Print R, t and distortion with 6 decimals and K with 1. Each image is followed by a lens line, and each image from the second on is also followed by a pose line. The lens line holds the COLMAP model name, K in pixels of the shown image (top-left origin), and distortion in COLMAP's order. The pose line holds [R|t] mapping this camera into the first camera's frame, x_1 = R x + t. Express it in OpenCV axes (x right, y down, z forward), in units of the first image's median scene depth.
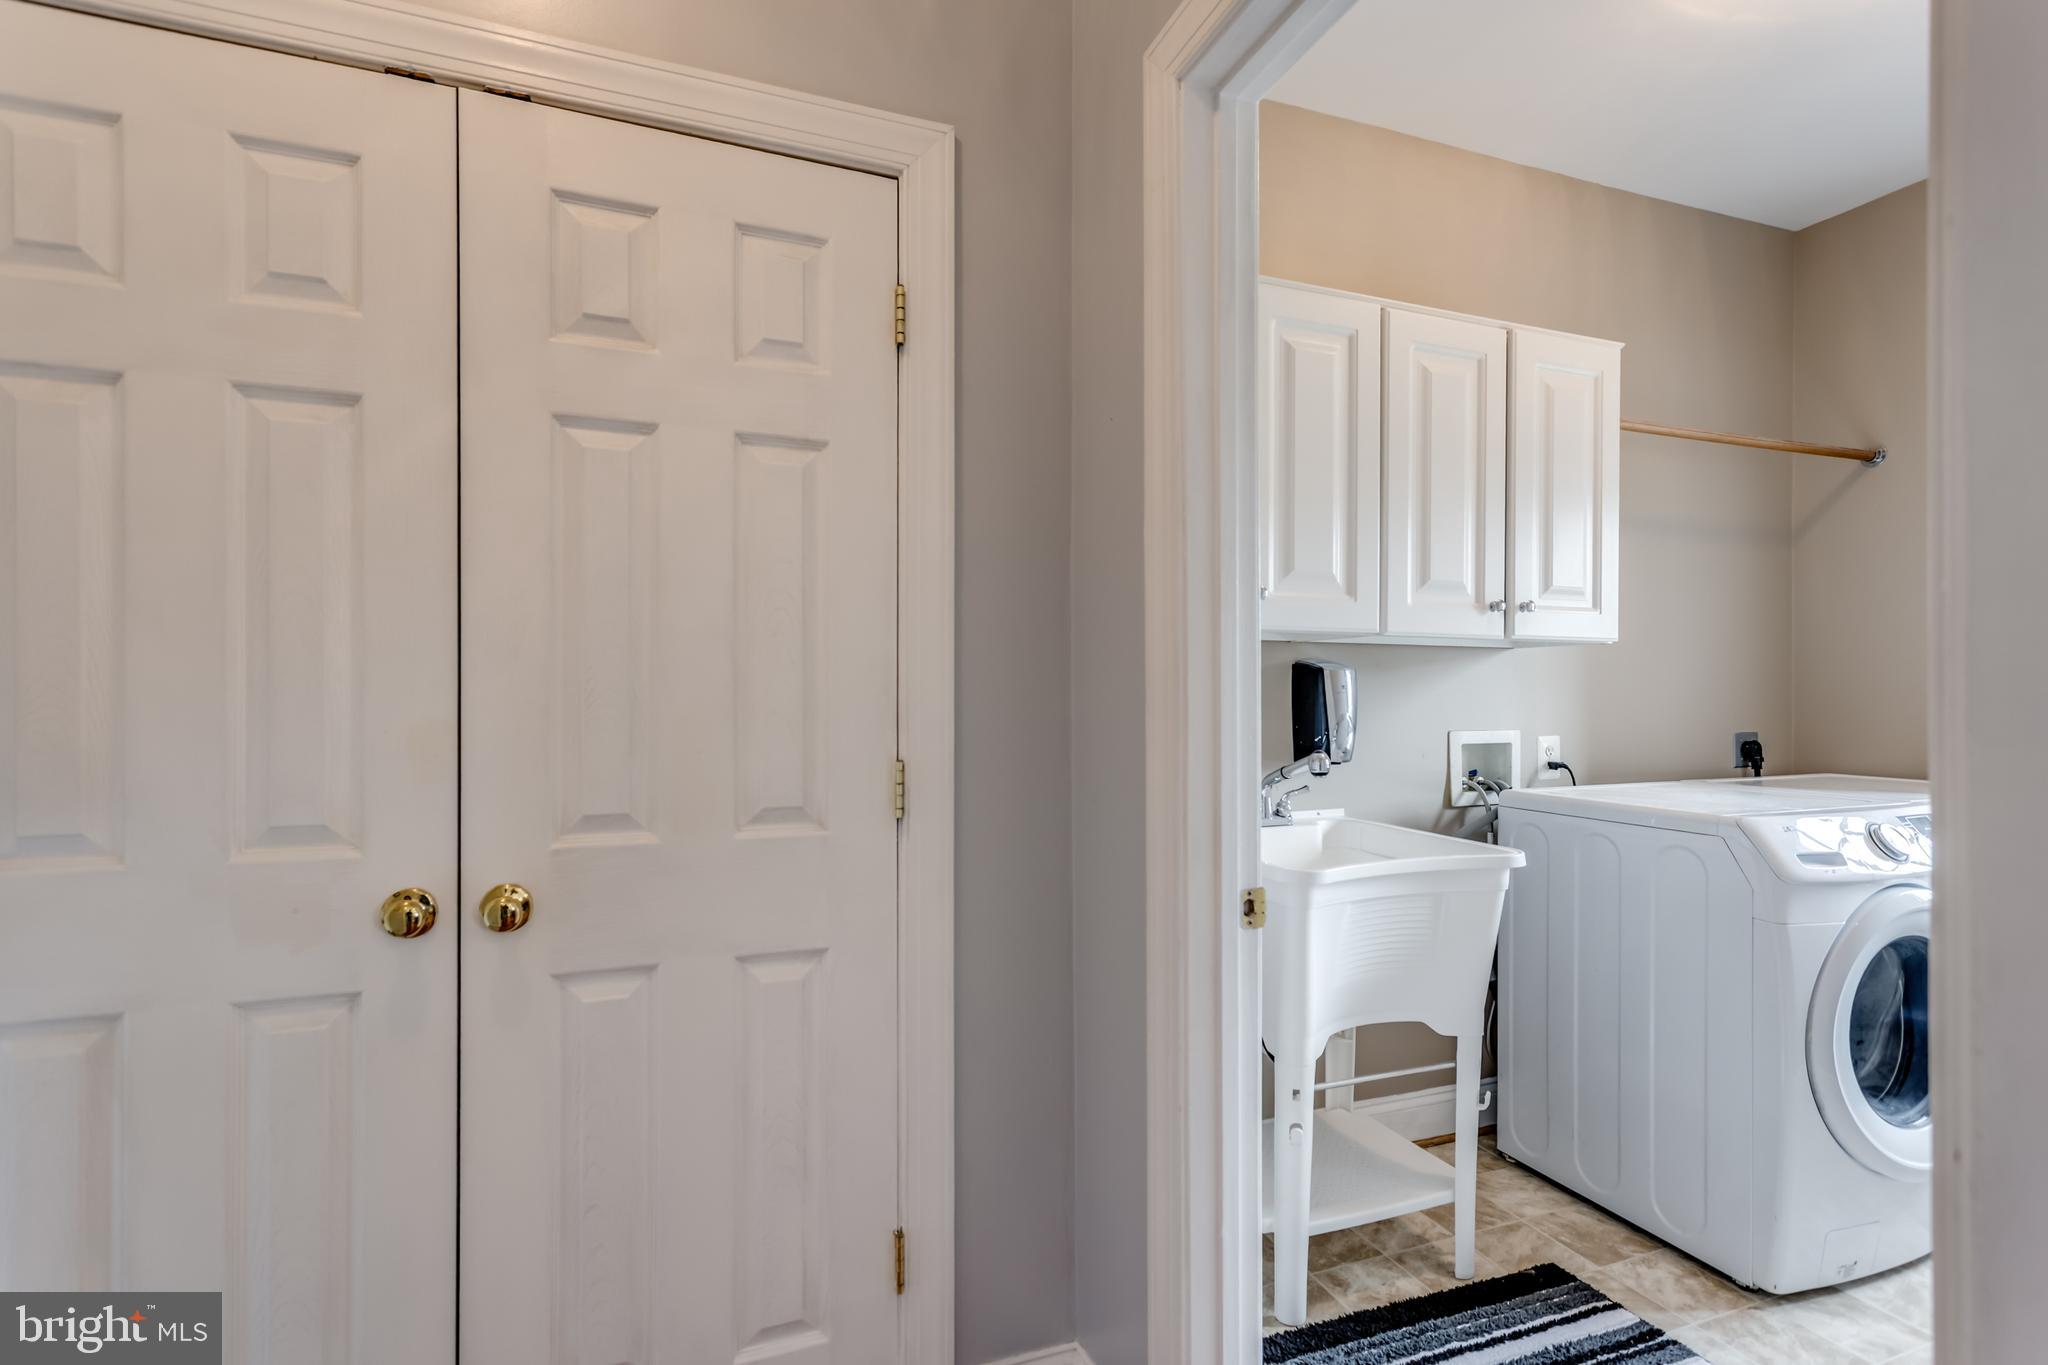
lens RADIAL K [[966.4, 0, 1027.7], [0, 966.4, 688.8], [0, 0, 1]] dist [0.003470, 0.001544]
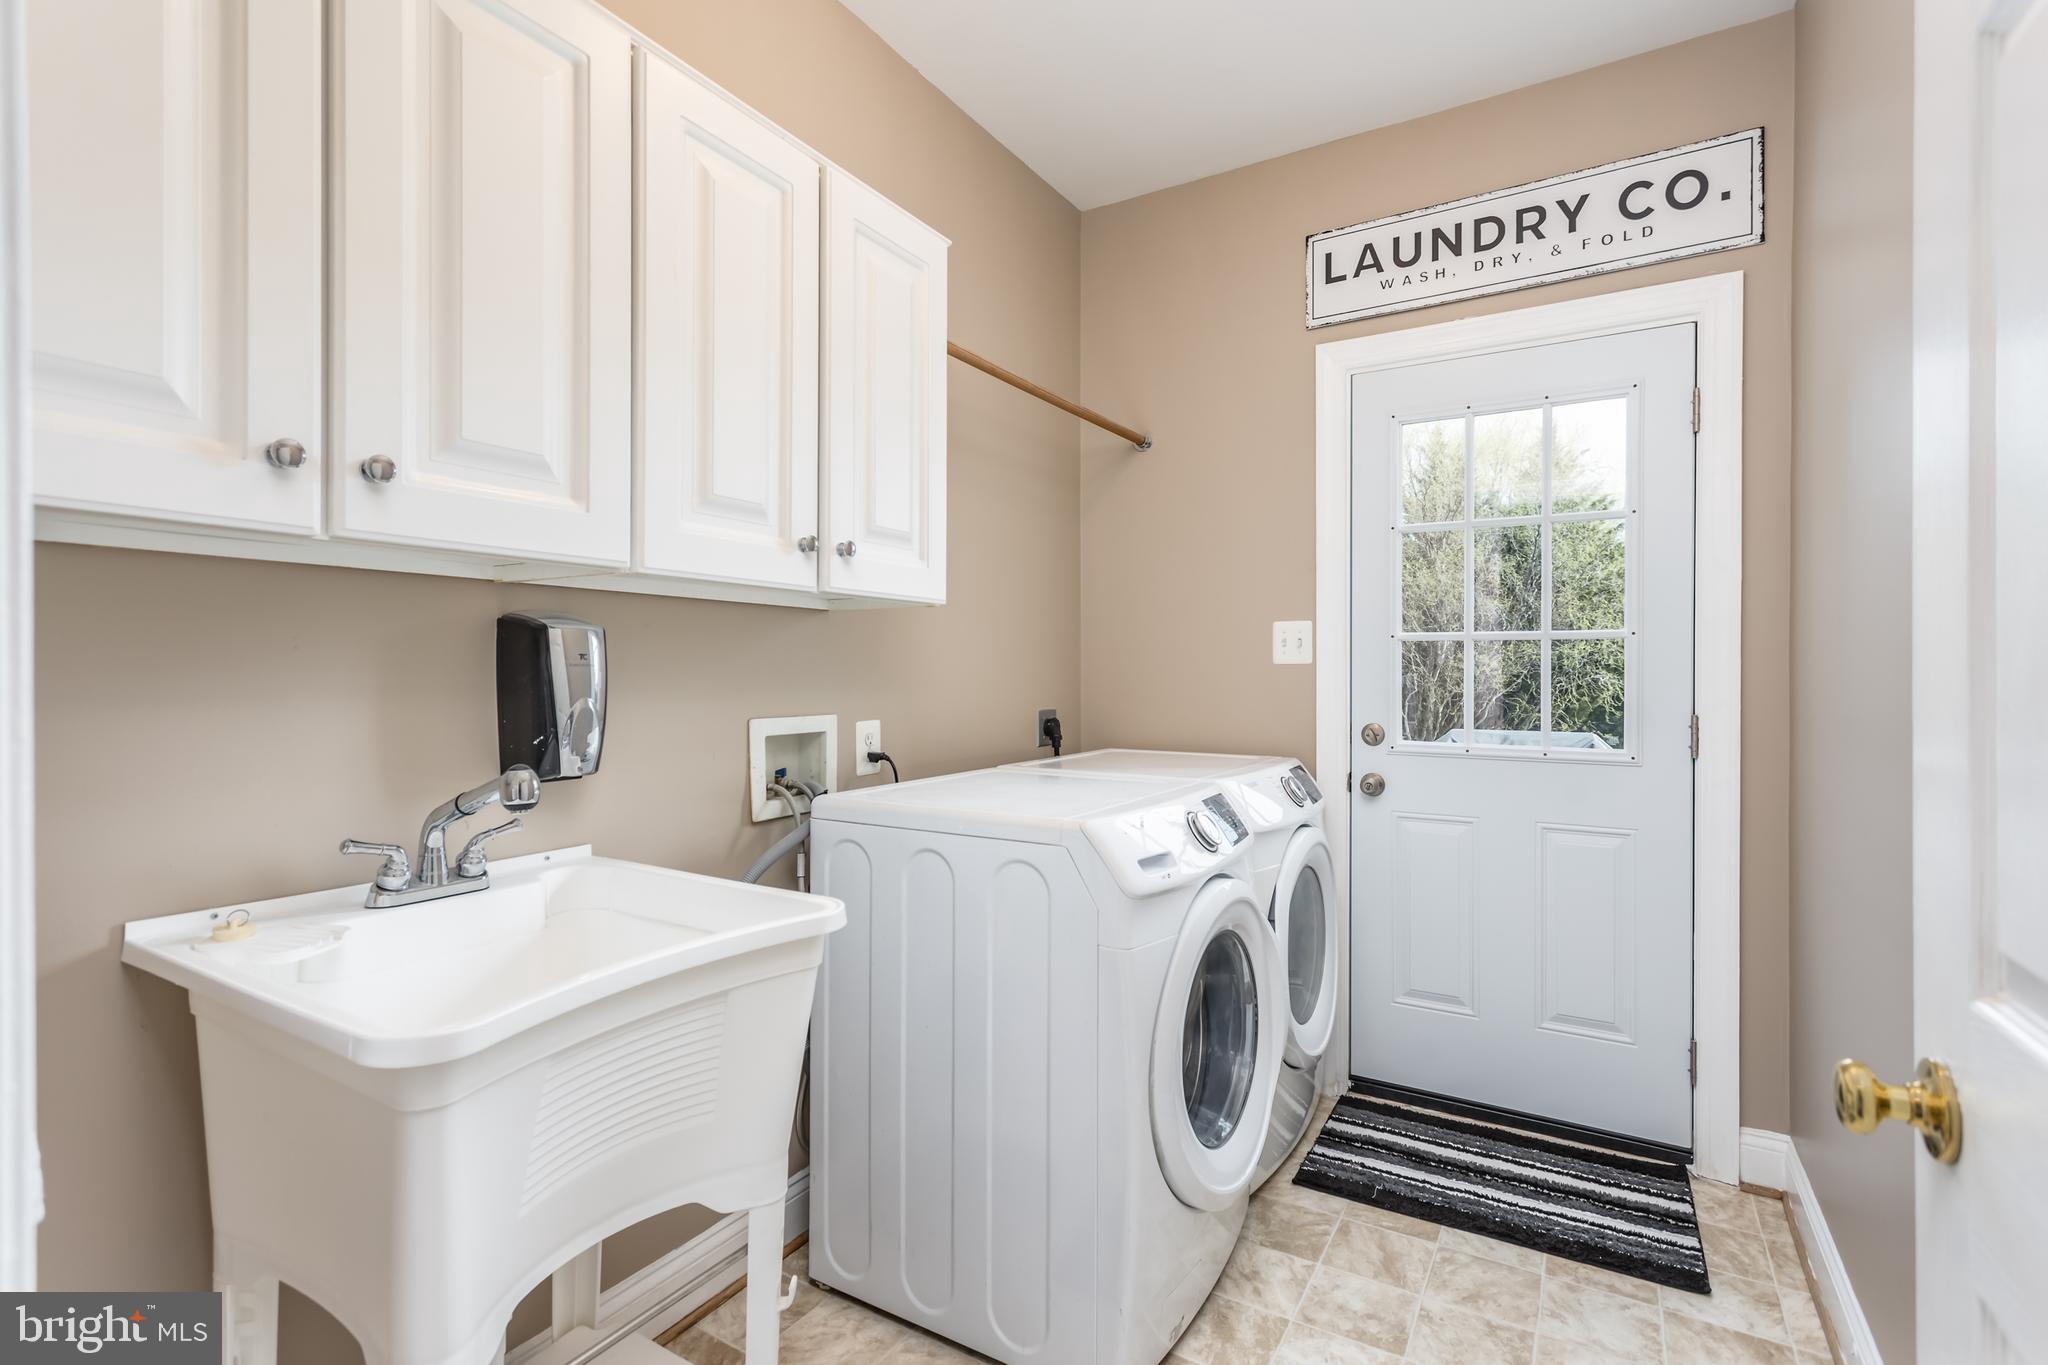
lens RADIAL K [[966.4, 0, 1027.7], [0, 966.4, 688.8], [0, 0, 1]] dist [0.003470, 0.001544]
pose [[0.784329, -0.009775, 0.620268, 0.159179], [-0.003495, 0.999790, 0.020175, 0.005617], [-0.620335, -0.017992, 0.784130, 0.318820]]
